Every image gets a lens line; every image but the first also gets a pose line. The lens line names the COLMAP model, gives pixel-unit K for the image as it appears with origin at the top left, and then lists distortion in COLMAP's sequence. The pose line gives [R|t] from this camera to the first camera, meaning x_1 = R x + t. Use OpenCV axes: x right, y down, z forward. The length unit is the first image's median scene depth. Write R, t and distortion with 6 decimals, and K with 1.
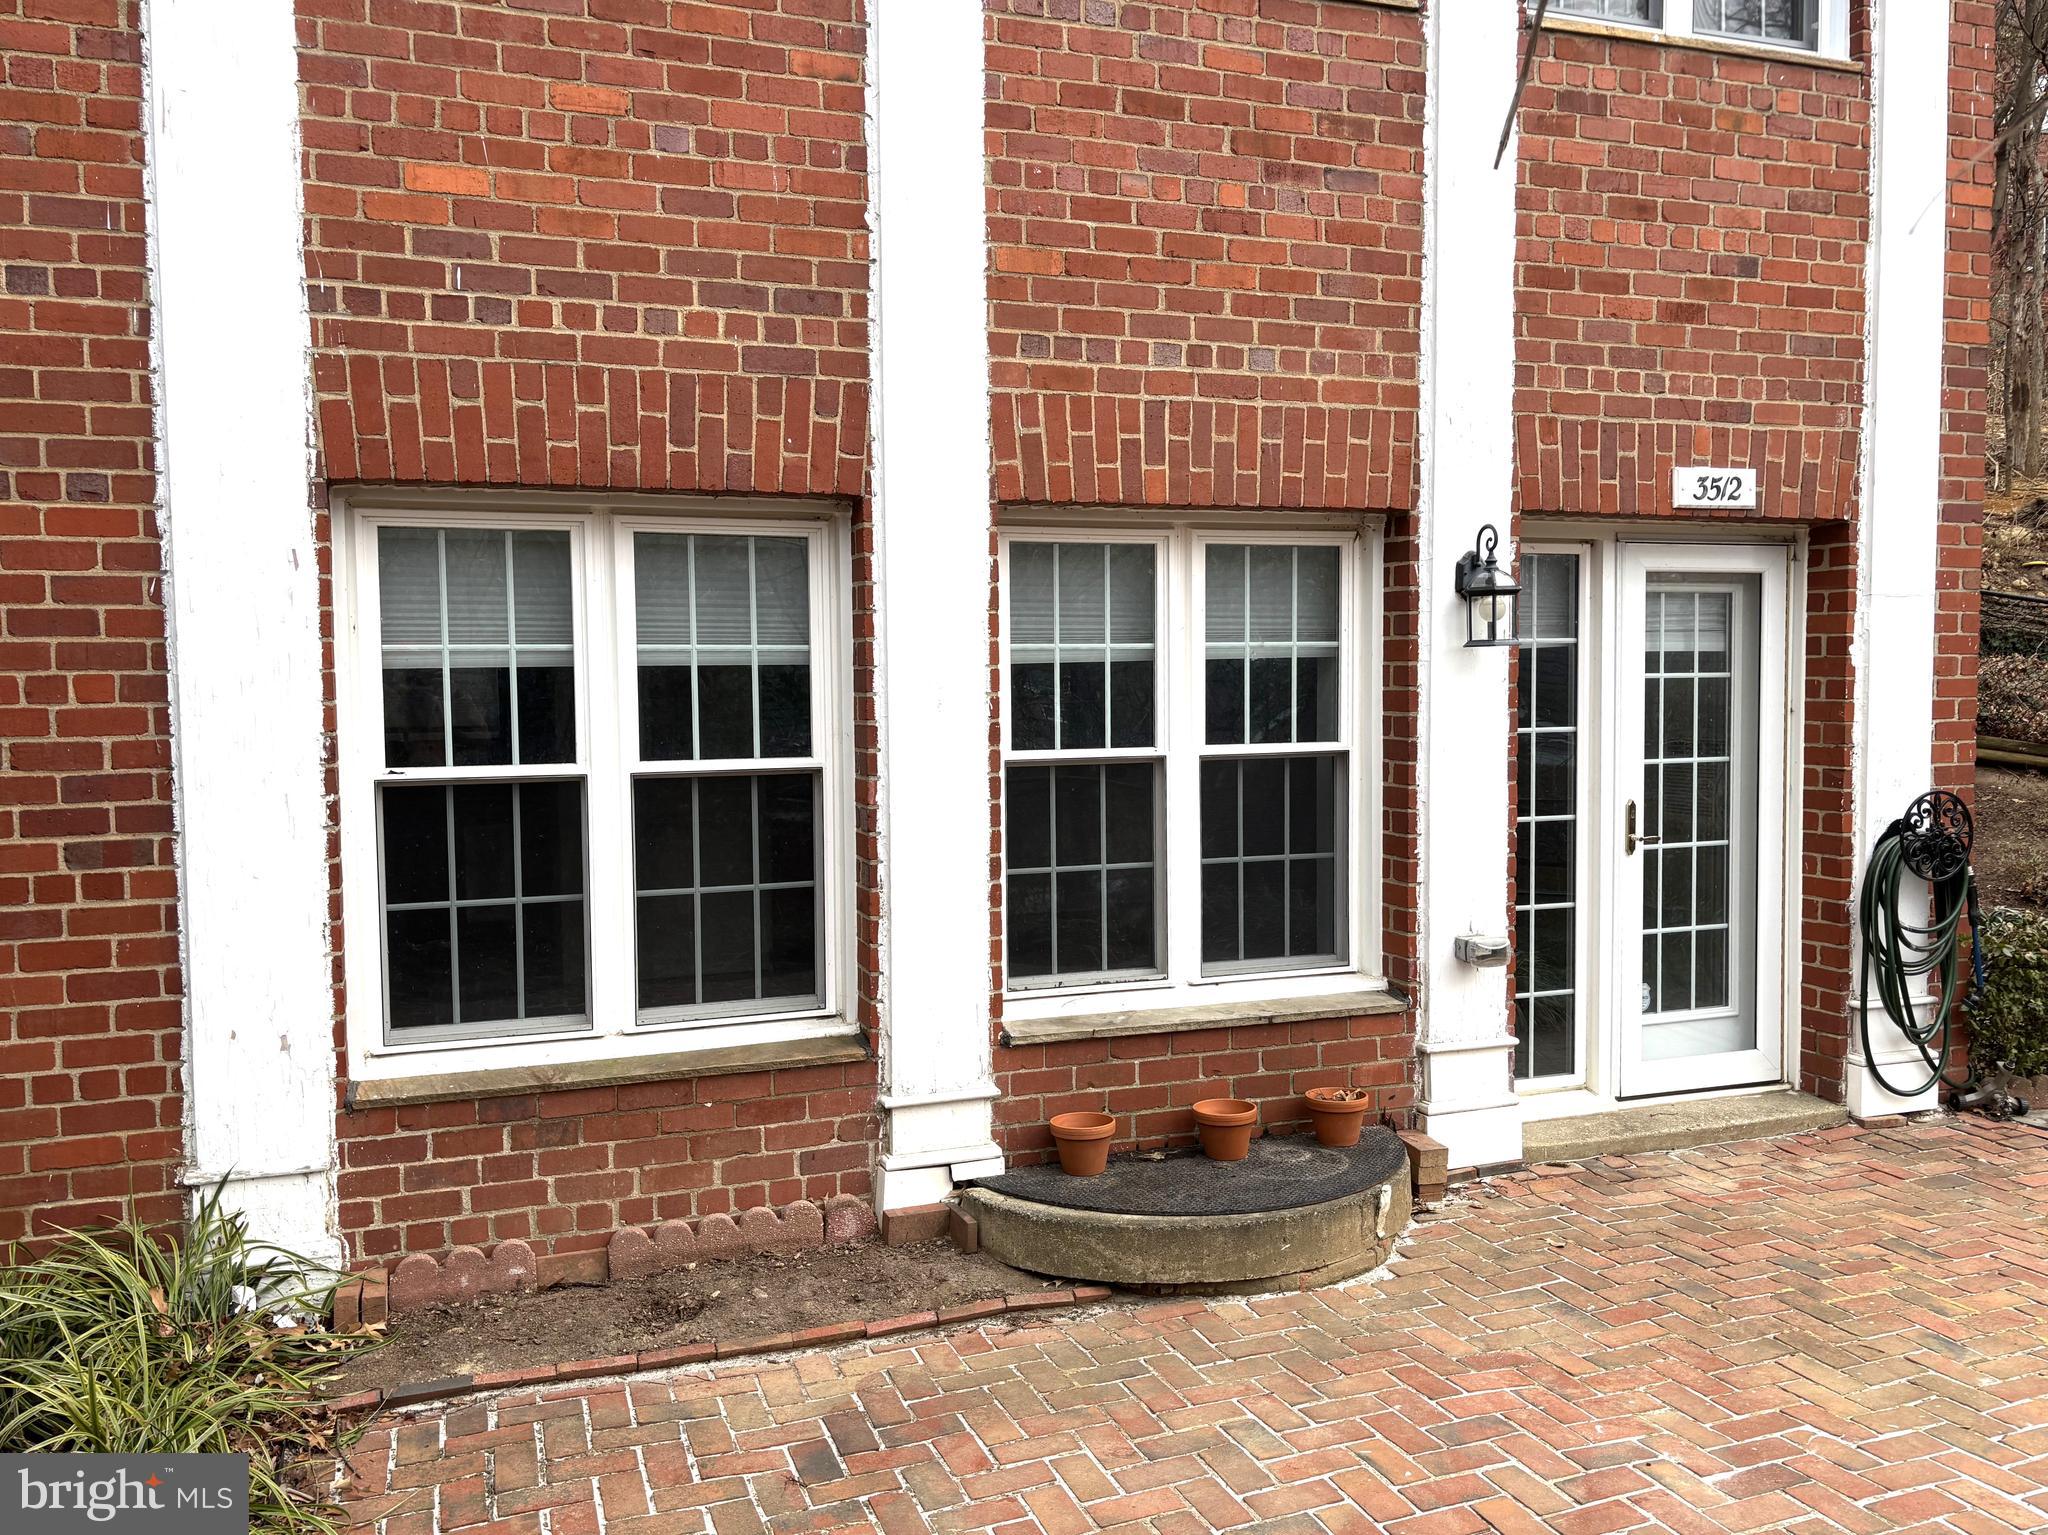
lens RADIAL K [[1561.2, 0, 1020.3], [0, 1561.2, 769.2], [0, 0, 1]] dist [0.009330, 0.000789]
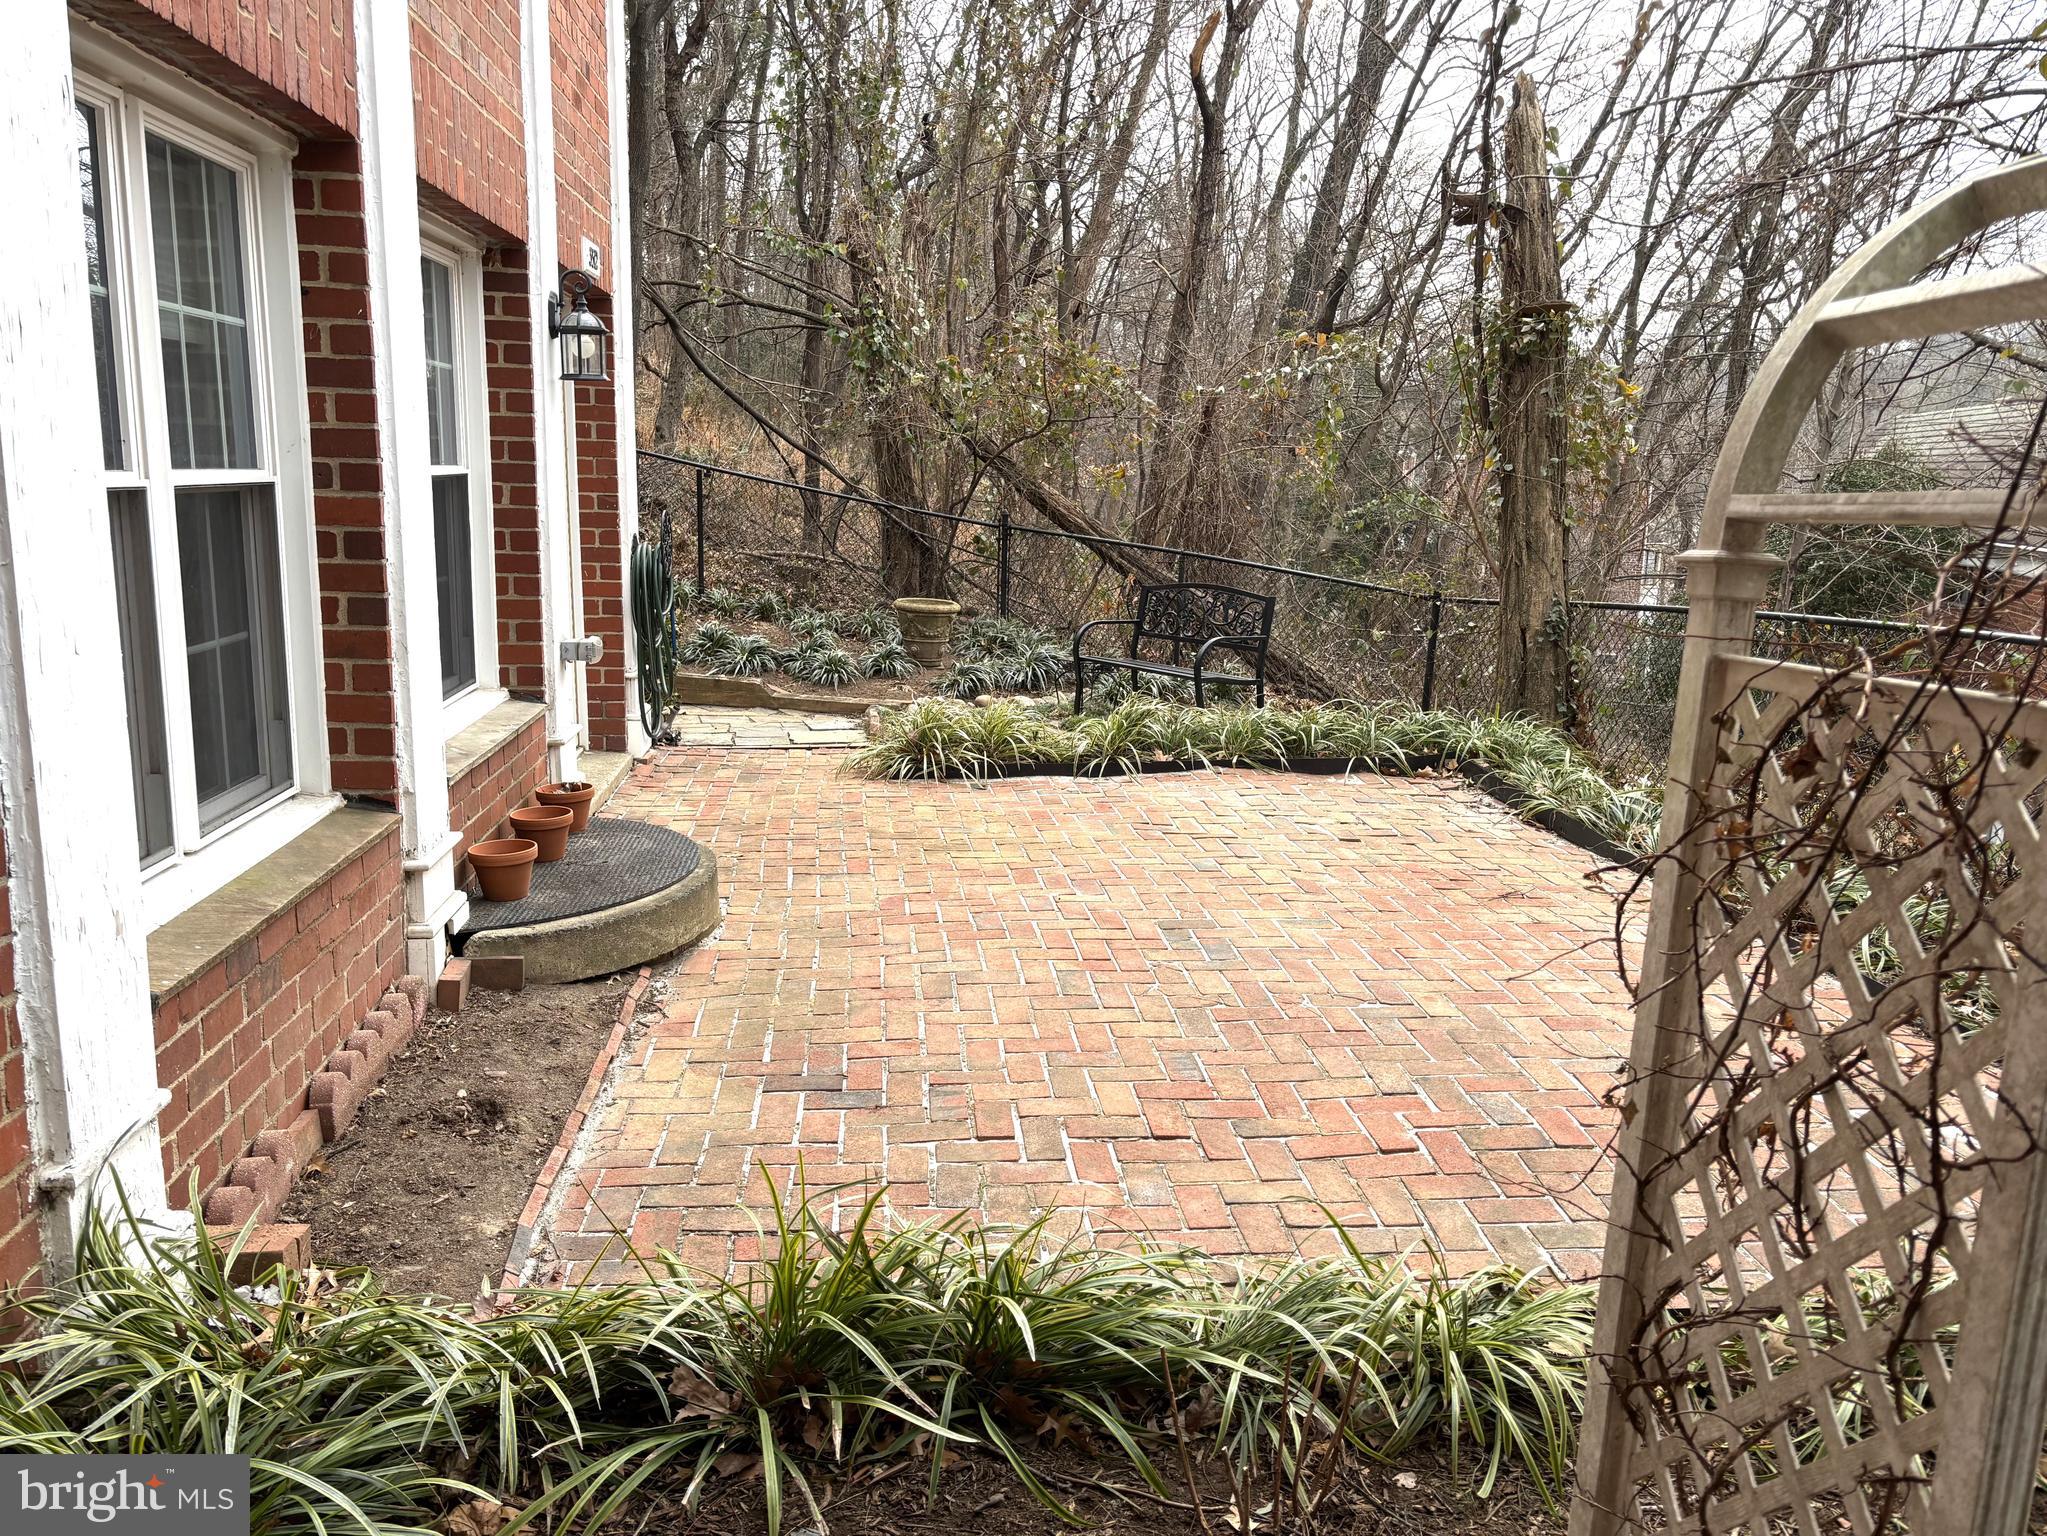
lens RADIAL K [[1560.4, 0, 1021.0], [0, 1560.4, 772.0], [0, 0, 1]] dist [0.009330, 0.000789]
pose [[0.247246, -0.169440, 0.954023, -0.820332], [0.021452, 0.985308, 0.169436, 0.017434], [-0.968715, -0.021426, 0.247248, 0.438399]]
